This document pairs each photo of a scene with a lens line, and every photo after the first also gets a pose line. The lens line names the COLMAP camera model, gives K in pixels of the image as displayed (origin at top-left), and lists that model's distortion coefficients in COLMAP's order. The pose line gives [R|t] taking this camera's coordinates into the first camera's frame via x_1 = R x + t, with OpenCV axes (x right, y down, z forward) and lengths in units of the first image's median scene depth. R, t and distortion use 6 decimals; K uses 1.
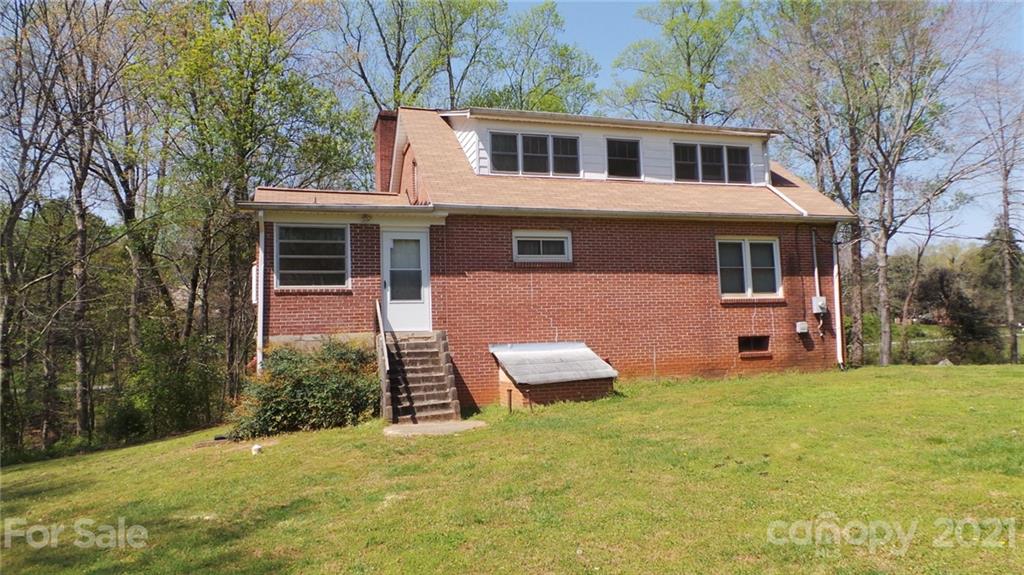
lens RADIAL K [[707.0, 0, 510.0], [0, 707.0, 286.1], [0, 0, 1]] dist [-0.006218, 0.018570]
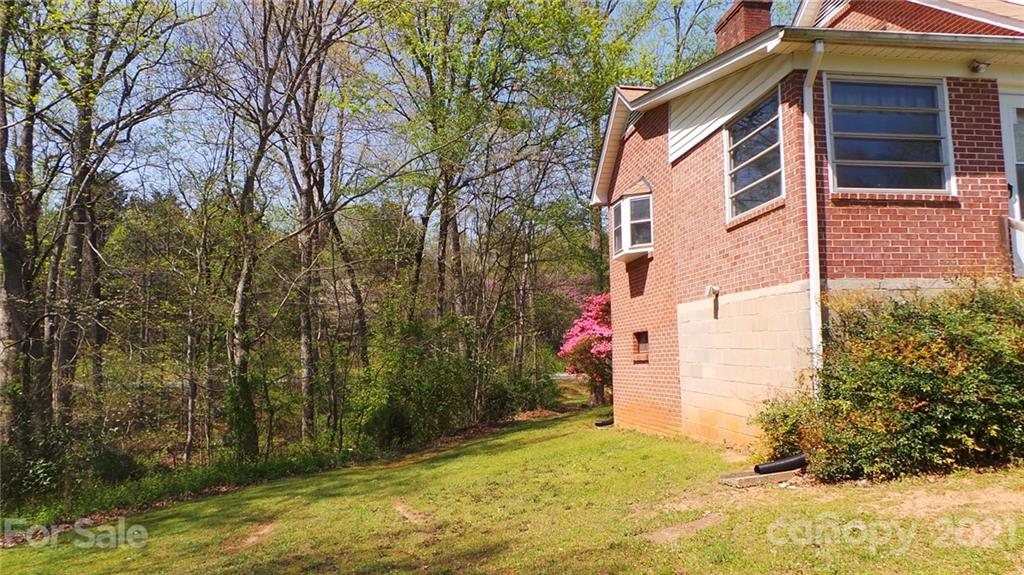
lens RADIAL K [[707.0, 0, 510.7], [0, 707.0, 288.1], [0, 0, 1]] dist [-0.006218, 0.018570]
pose [[0.988240, 0.005413, -0.152813, -0.476469], [-0.006010, 0.999976, -0.003448, 0.077670], [0.152791, 0.004326, 0.988249, 0.417524]]
